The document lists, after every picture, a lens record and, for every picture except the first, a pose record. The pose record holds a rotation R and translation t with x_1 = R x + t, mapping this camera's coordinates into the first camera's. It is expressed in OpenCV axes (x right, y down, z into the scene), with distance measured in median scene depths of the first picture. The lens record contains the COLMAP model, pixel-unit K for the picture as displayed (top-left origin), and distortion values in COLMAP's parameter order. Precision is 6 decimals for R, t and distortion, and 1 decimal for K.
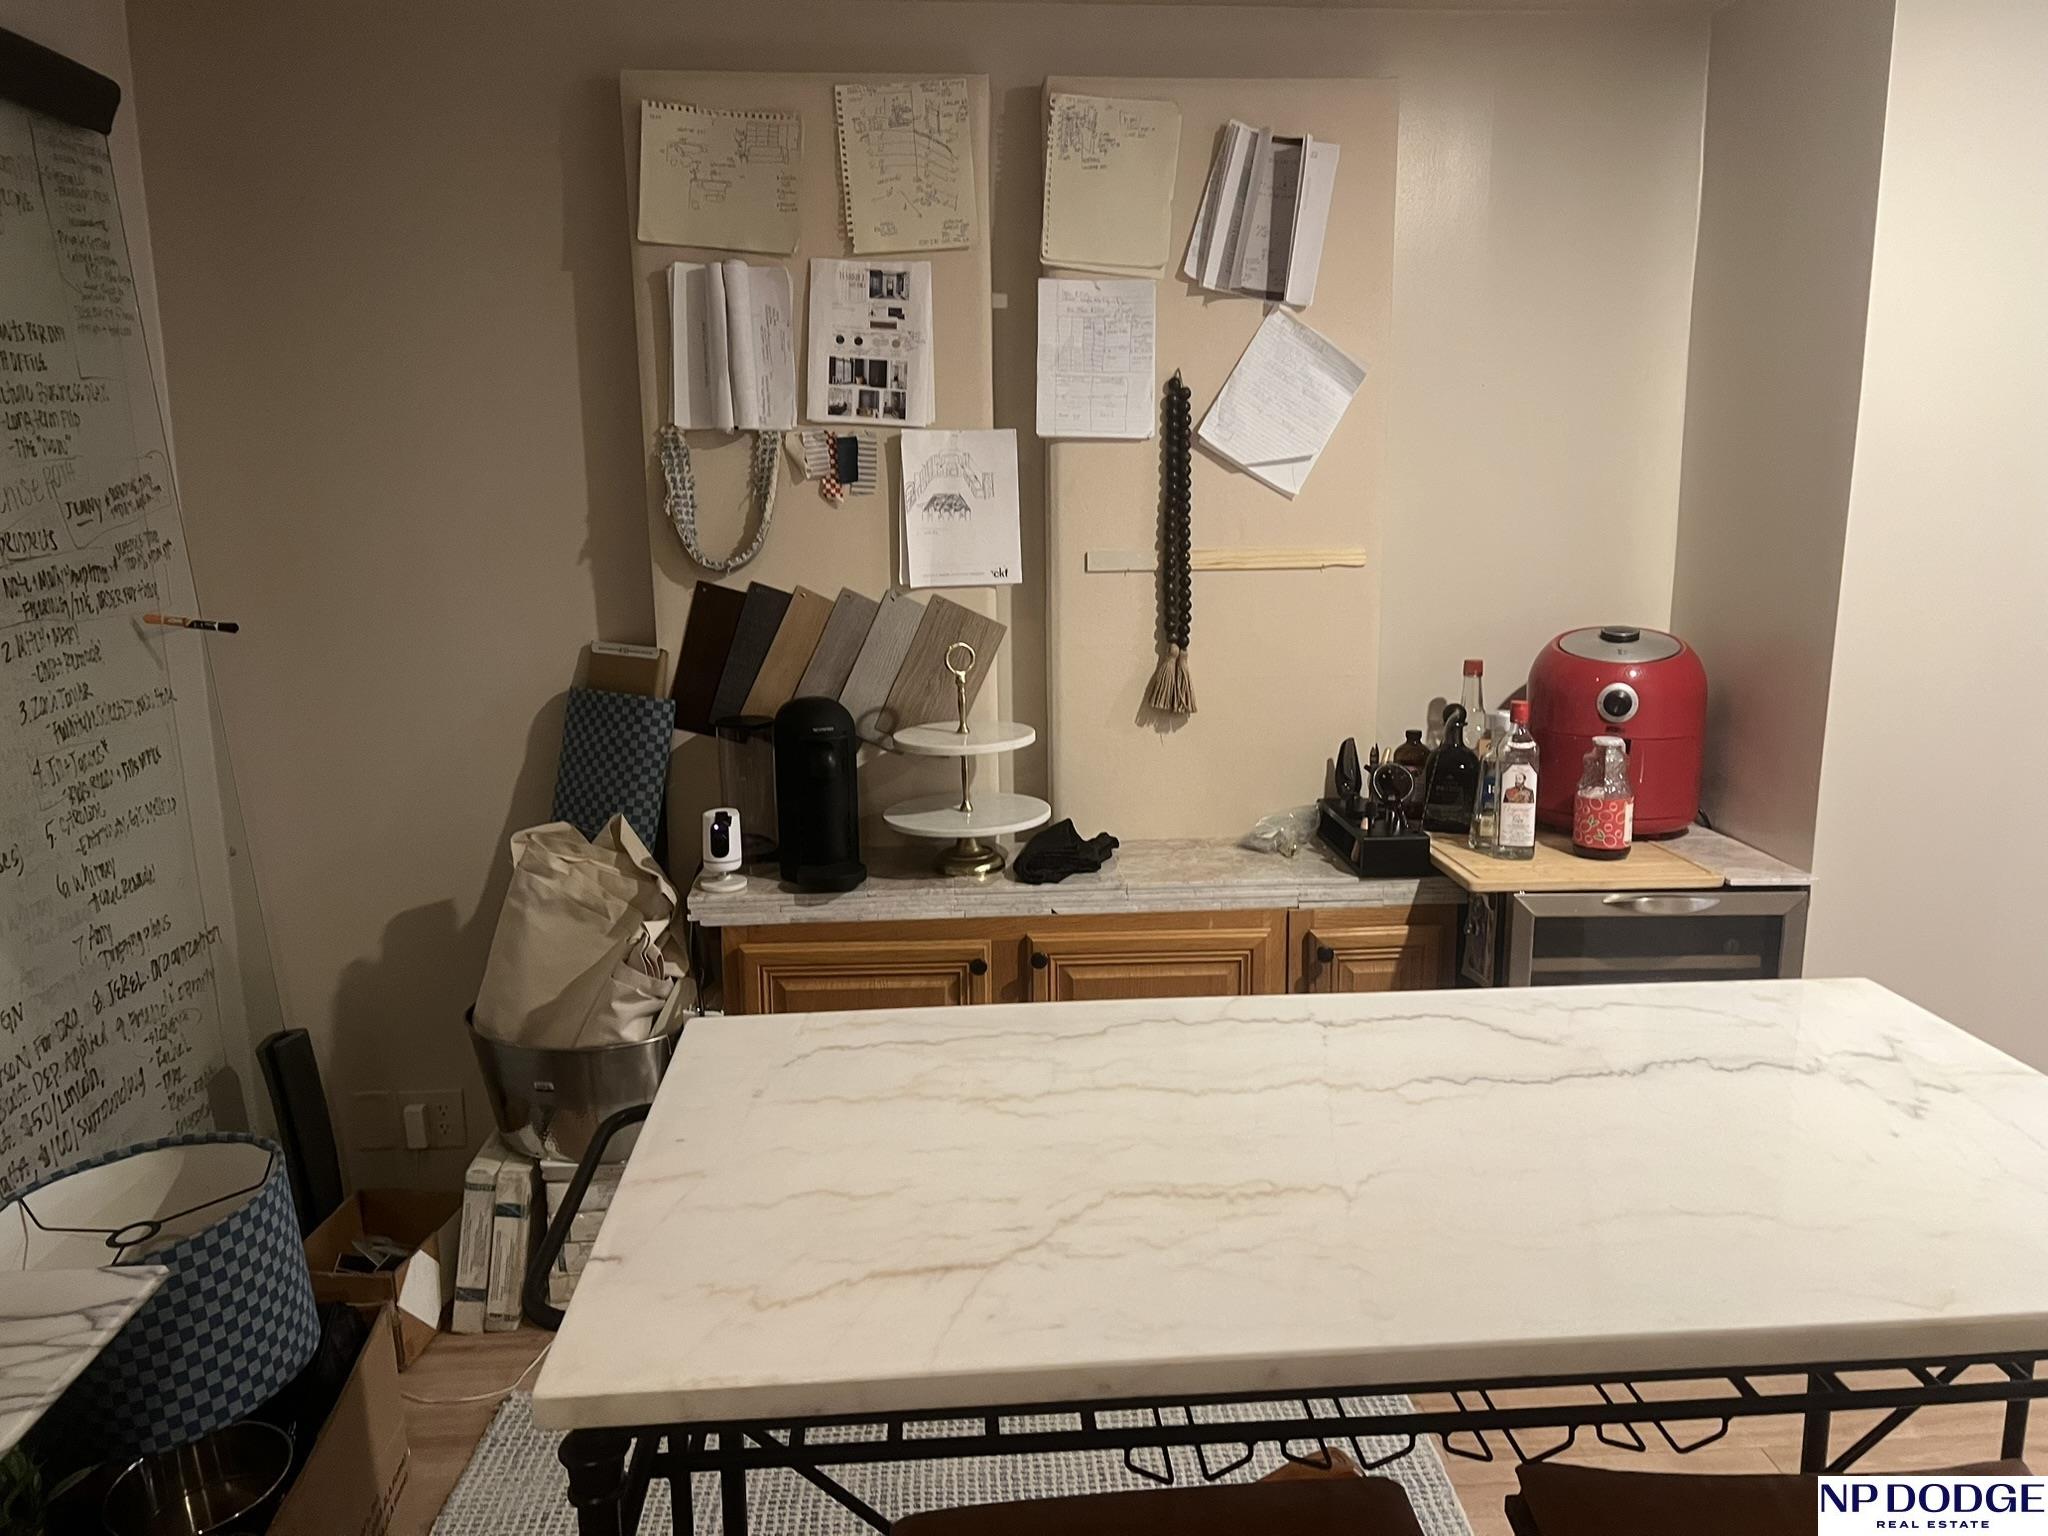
lens RADIAL K [[1533.3, 0, 1024.0], [0, 1533.3, 772.1], [0, 0, 1]] dist [0.057445, -0.065994]
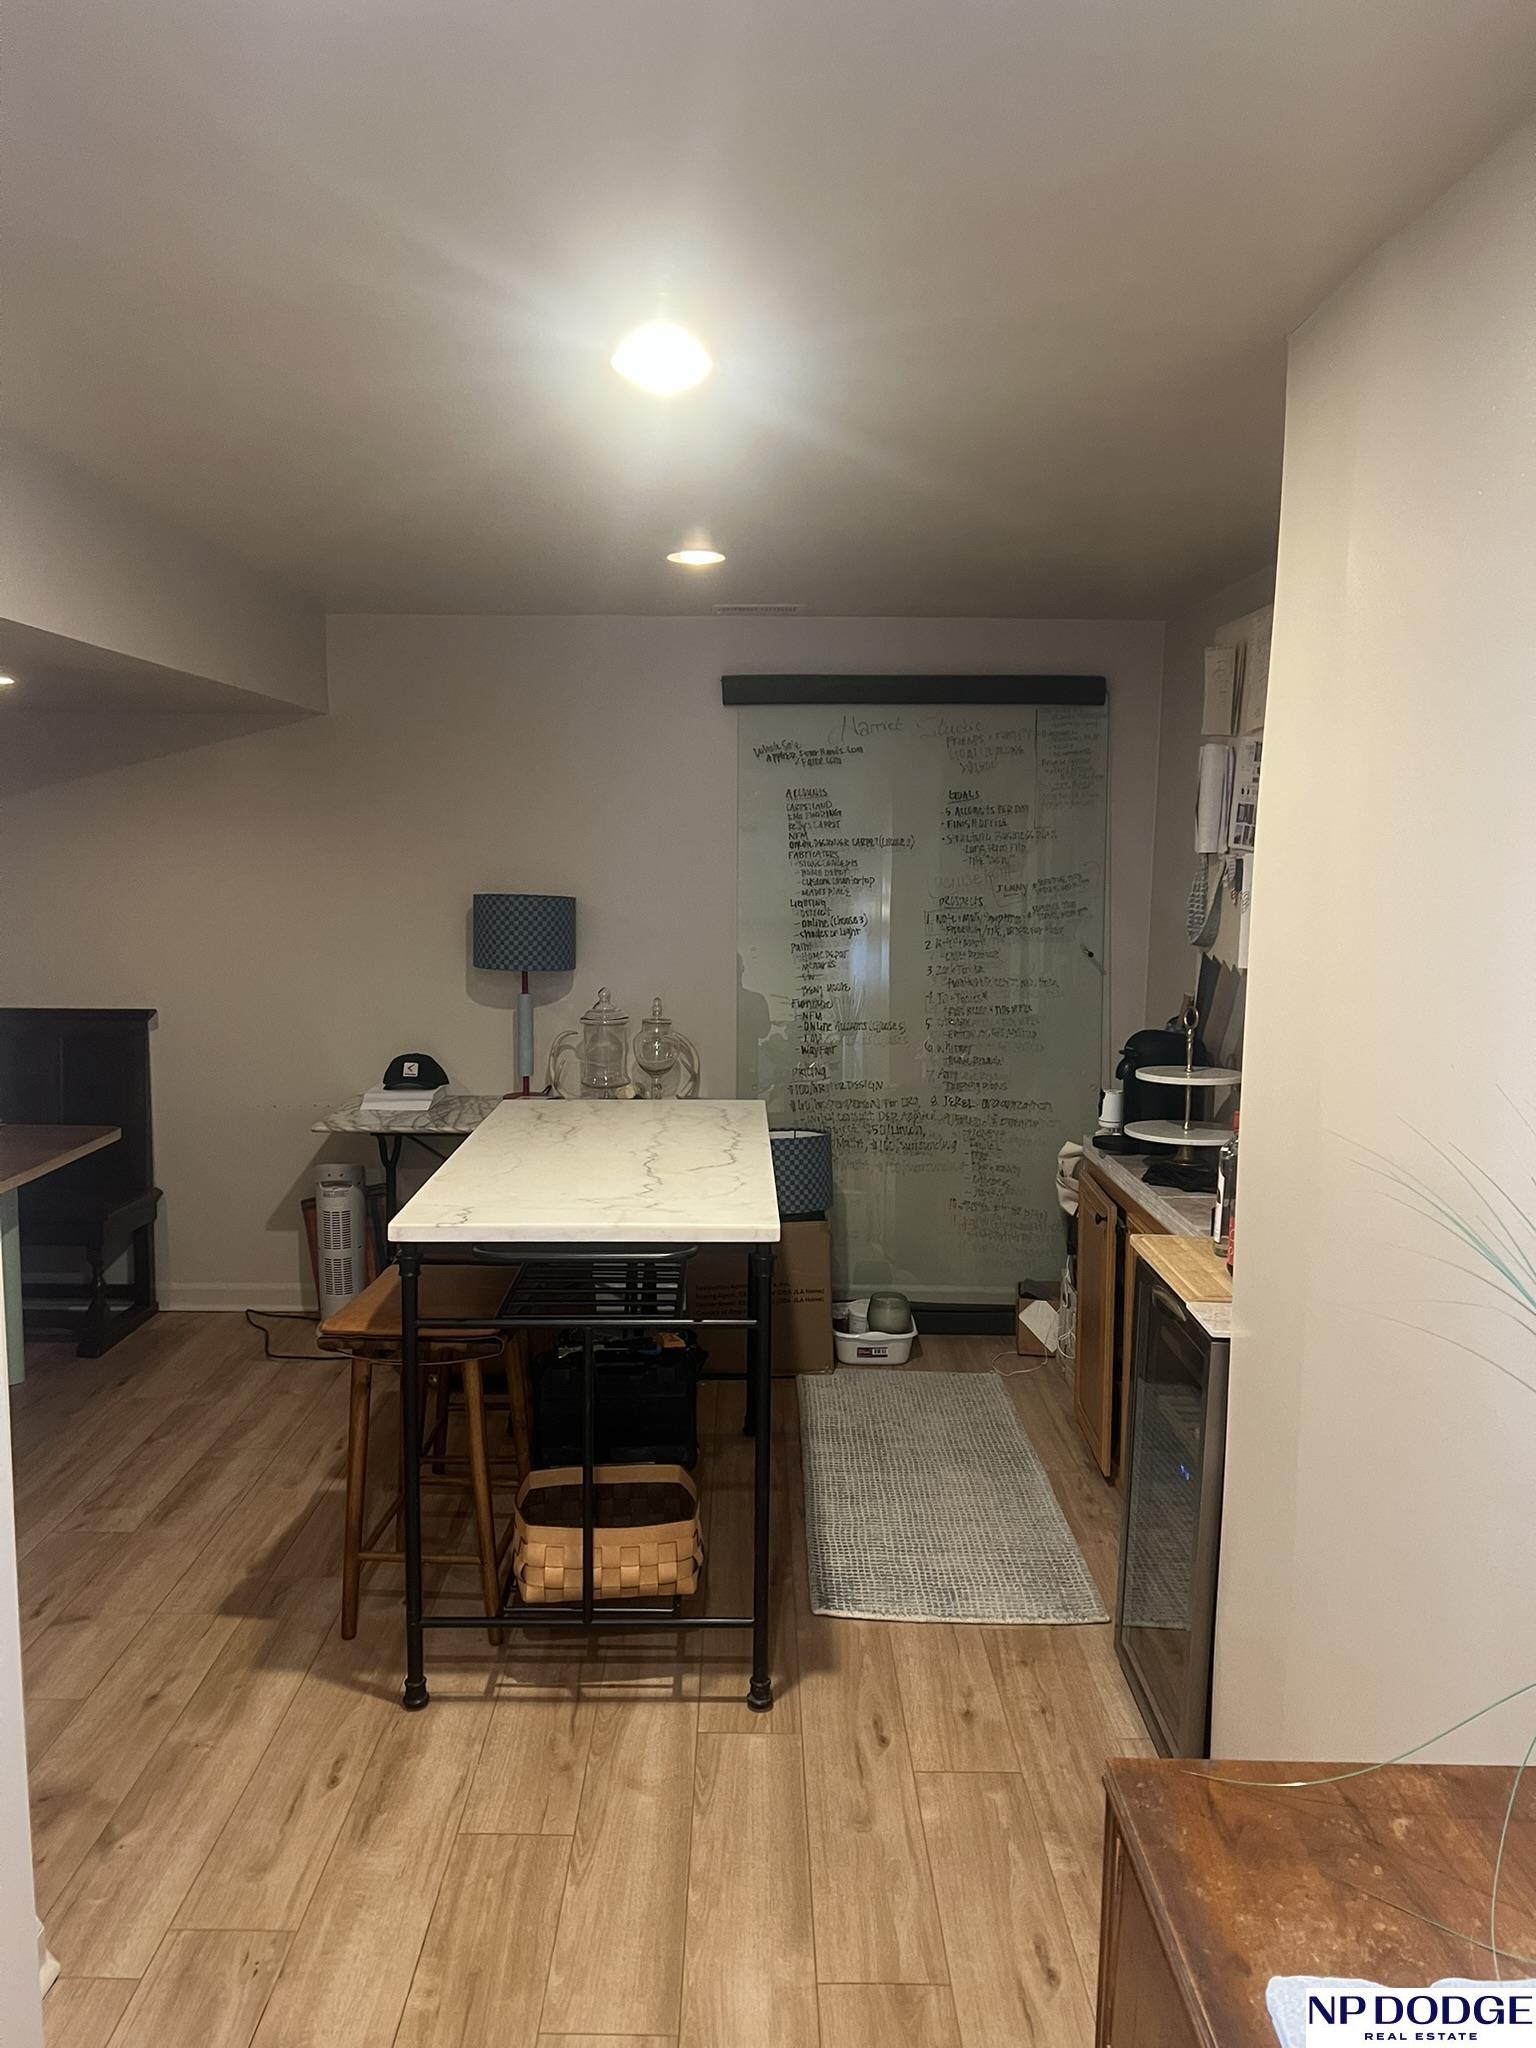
lens RADIAL K [[1533.3, 0, 766.6], [0, 1533.3, 1024.6], [0, 0, 1]] dist [0.057445, -0.065994]
pose [[-0.060409, 0.120106, -0.990921, 1.340318], [-0.210106, 0.968963, 0.130253, -0.165992], [0.975811, 0.216067, -0.033299, 0.668275]]
